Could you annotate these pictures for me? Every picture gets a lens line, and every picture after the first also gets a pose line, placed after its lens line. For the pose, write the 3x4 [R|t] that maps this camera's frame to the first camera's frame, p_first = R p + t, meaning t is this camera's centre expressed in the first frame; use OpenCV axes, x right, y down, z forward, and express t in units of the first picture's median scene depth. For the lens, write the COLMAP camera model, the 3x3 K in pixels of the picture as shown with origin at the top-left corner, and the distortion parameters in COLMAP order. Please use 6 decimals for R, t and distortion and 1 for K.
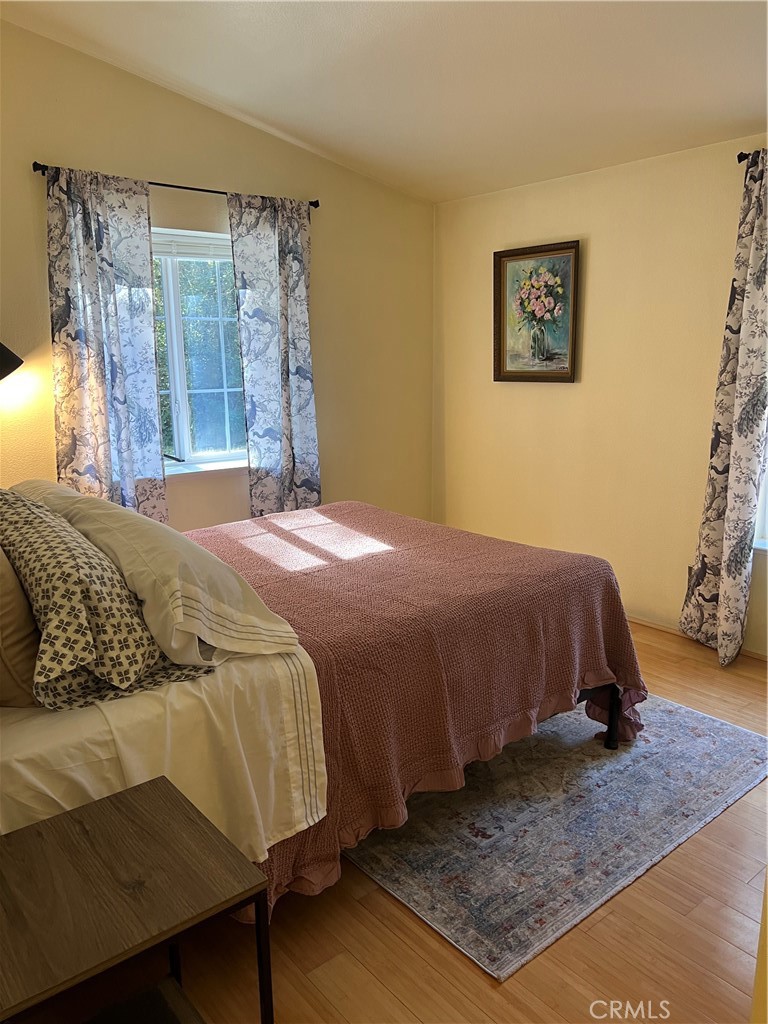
lens RADIAL K [[774.3, 0, 383.8], [0, 774.3, 512.9], [0, 0, 1]] dist [0.004264, -0.000532]
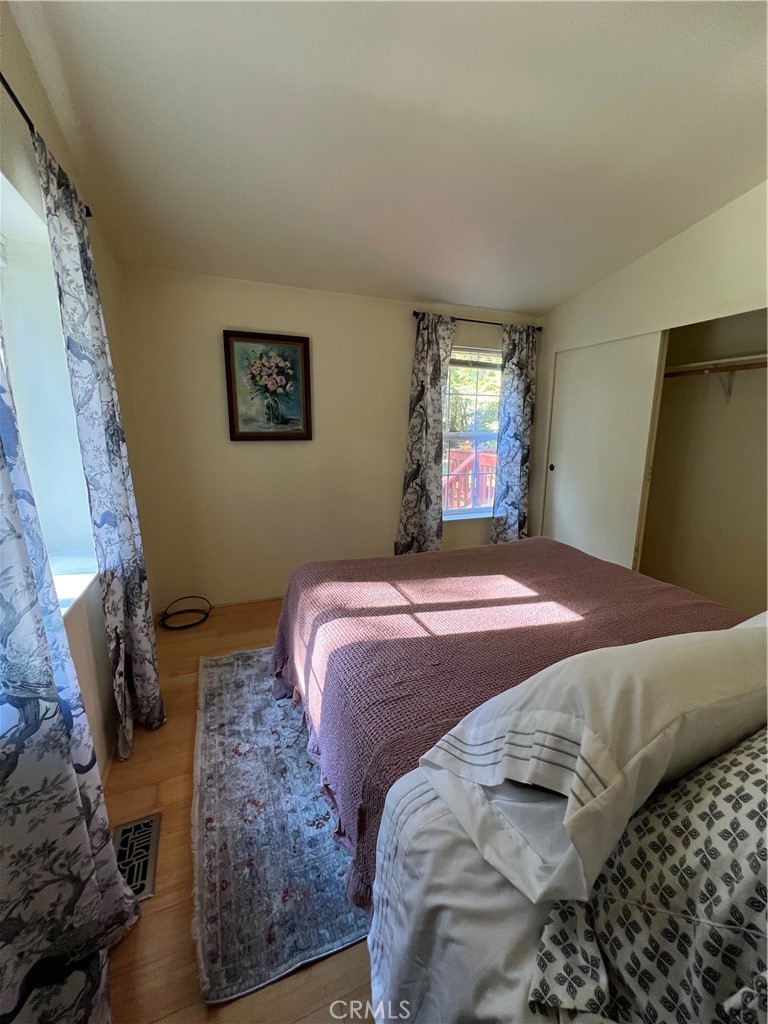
lens RADIAL K [[410.5, 0, 382.4], [0, 410.5, 510.4], [0, 0, 1]] dist [-0.000064, 0.000020]
pose [[0.300782, -0.176981, 0.937127, -0.426058], [0.181400, 0.975308, 0.125969, -0.110301], [-0.936282, 0.132105, 0.325460, 0.632802]]
